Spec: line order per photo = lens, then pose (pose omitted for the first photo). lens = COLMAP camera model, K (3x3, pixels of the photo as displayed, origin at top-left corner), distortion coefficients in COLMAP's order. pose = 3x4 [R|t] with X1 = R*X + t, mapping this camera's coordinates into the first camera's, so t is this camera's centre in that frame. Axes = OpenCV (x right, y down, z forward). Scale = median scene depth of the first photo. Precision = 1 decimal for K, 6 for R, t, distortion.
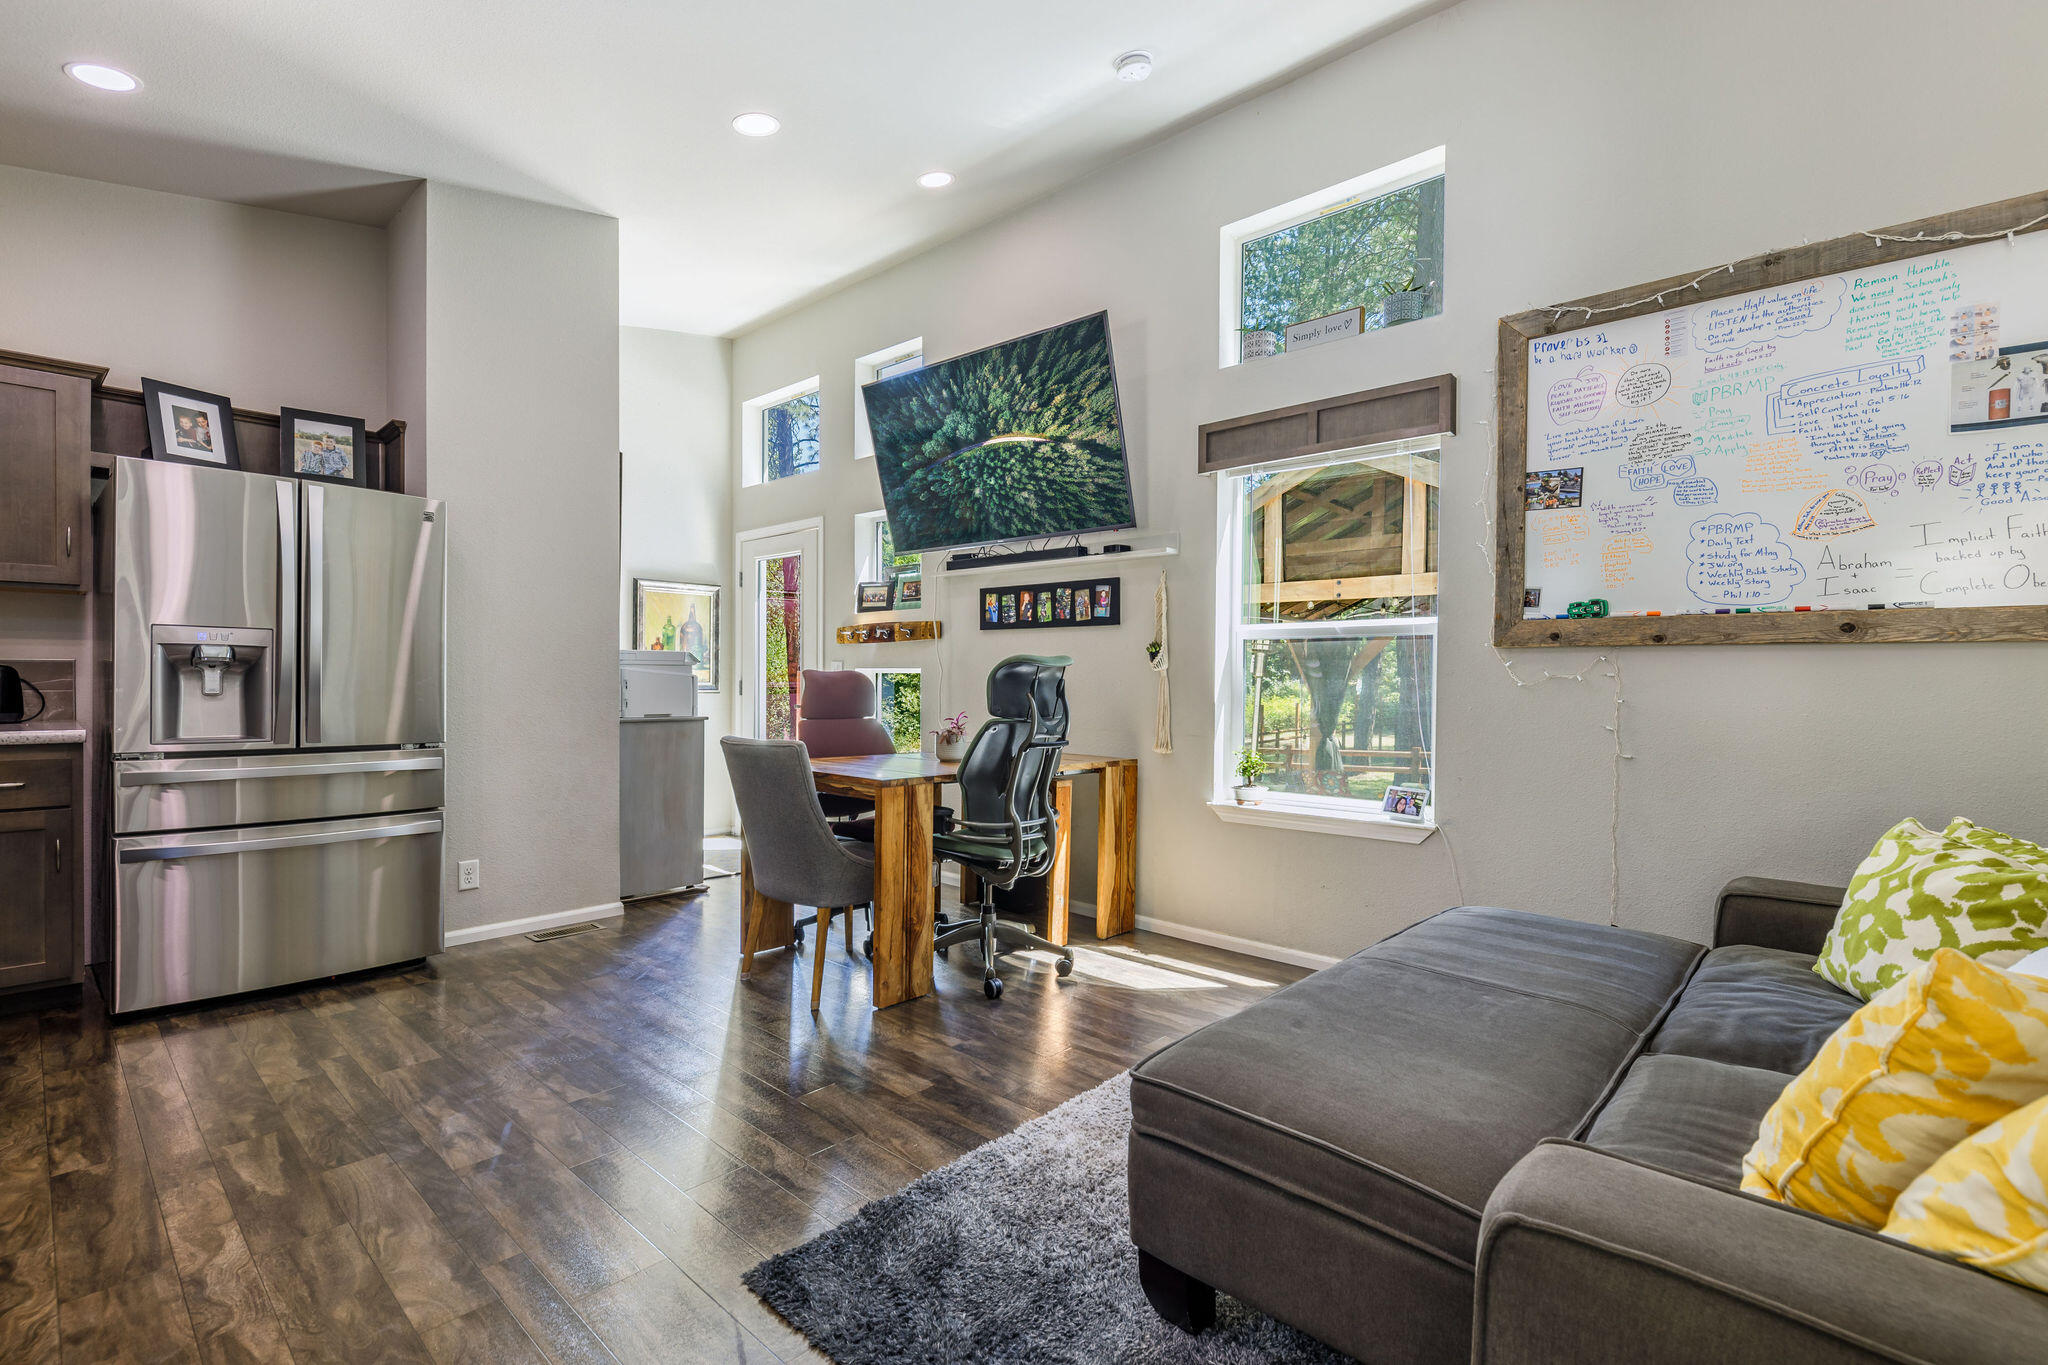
lens RADIAL K [[932.4, 0, 1024.0], [0, 932.4, 682.5], [0, 0, 1]] dist [0.000767, 0.000076]
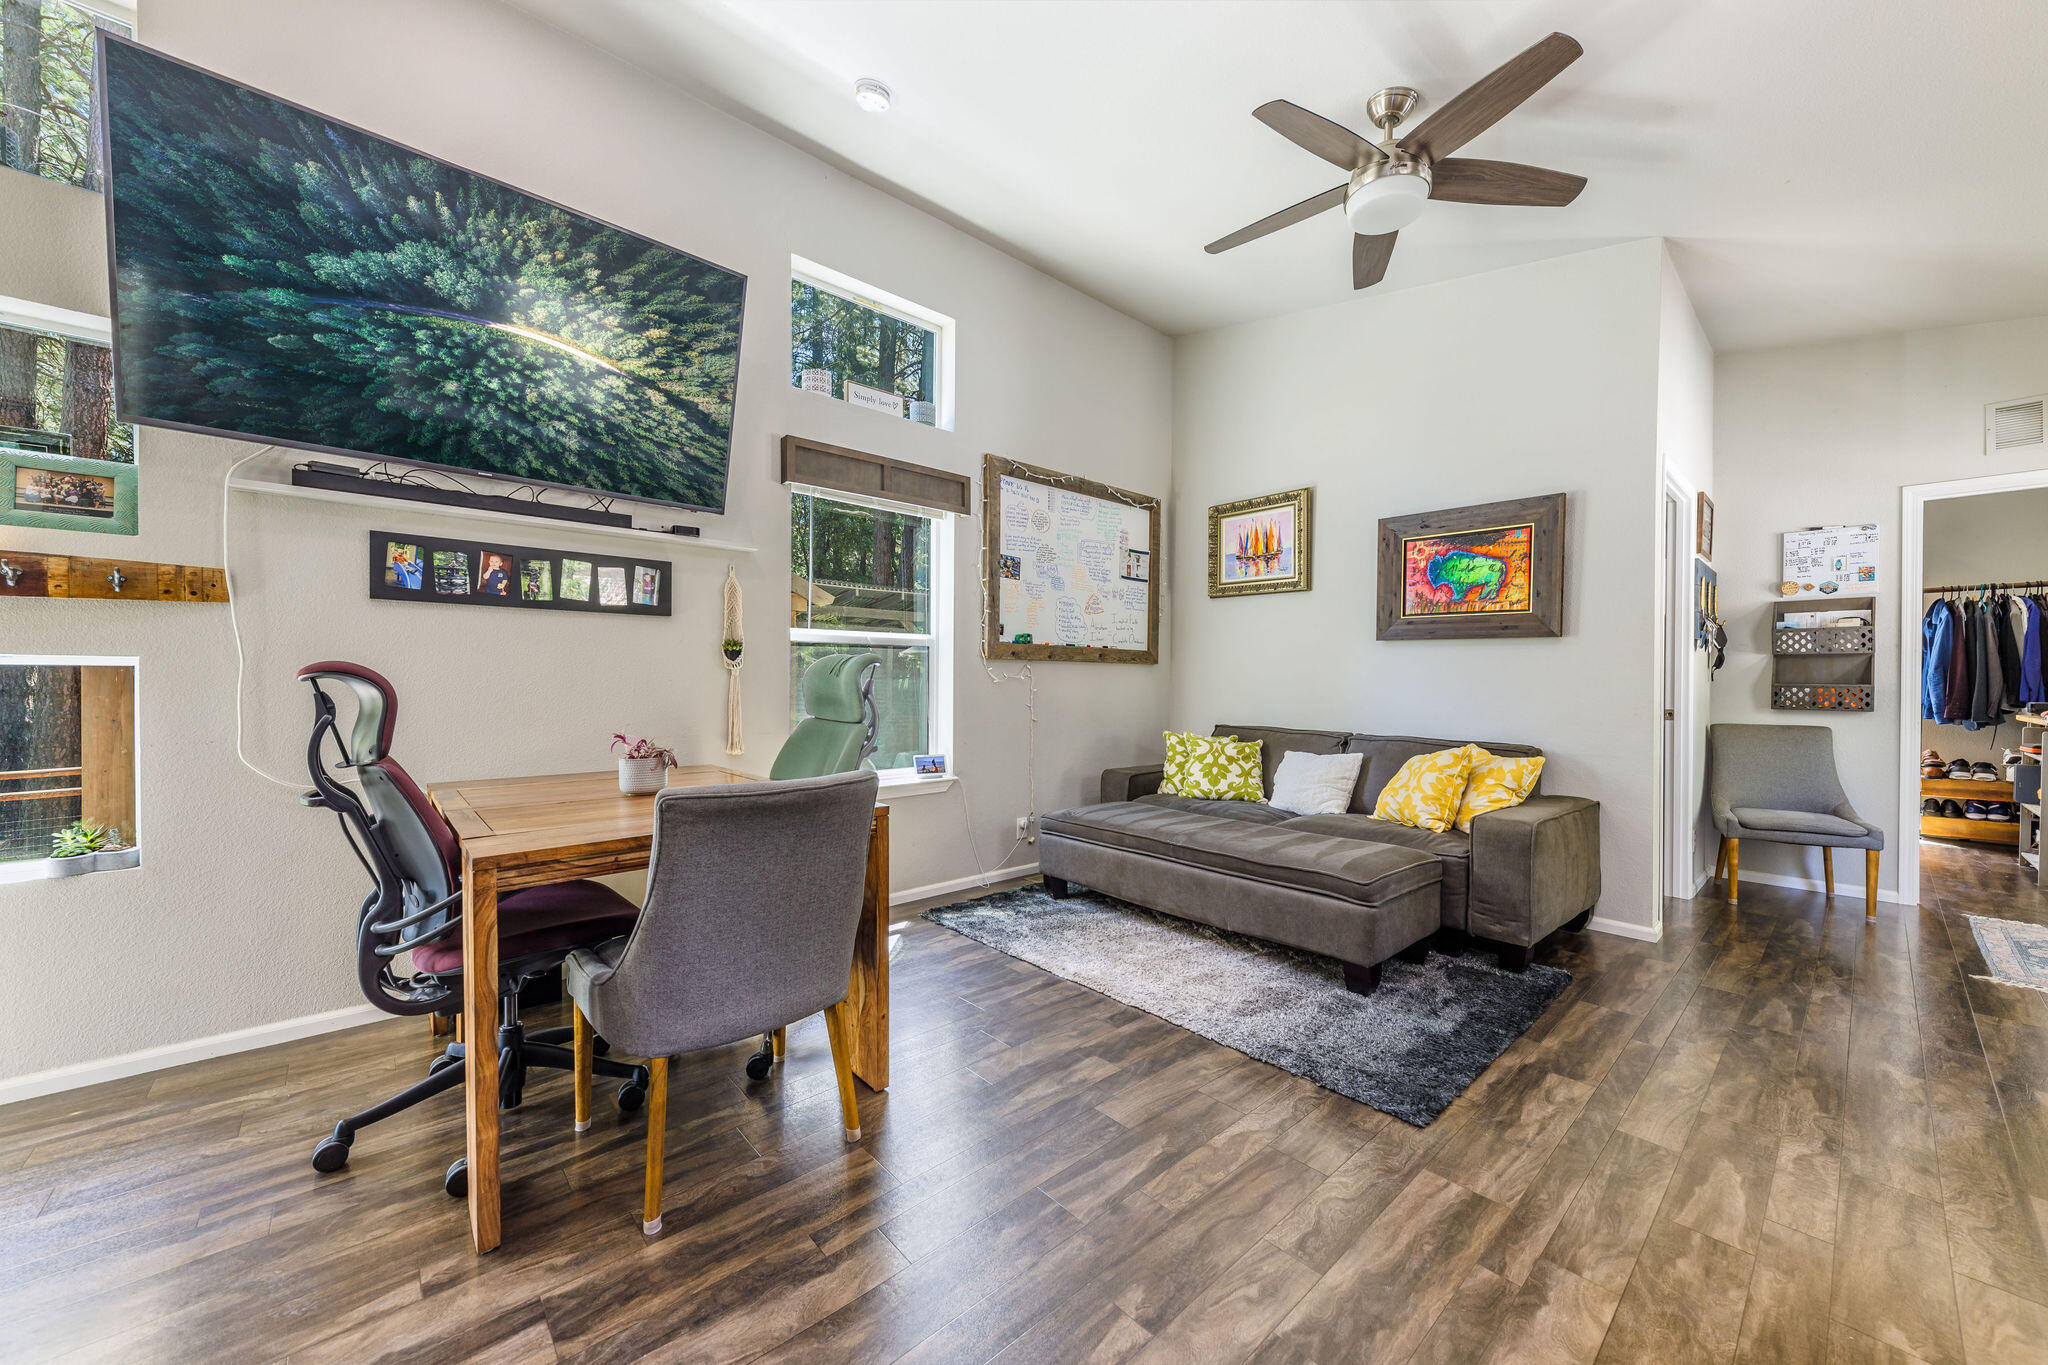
lens RADIAL K [[775.0, 0, 1024.2], [0, 775.0, 689.2], [0, 0, 1]] dist [-0.000887, -0.000054]
pose [[0.079583, -0.014655, 0.996720, -0.613448], [0.003536, 0.999890, 0.014419, -0.003146], [-0.996822, 0.002377, 0.079626, 0.626514]]
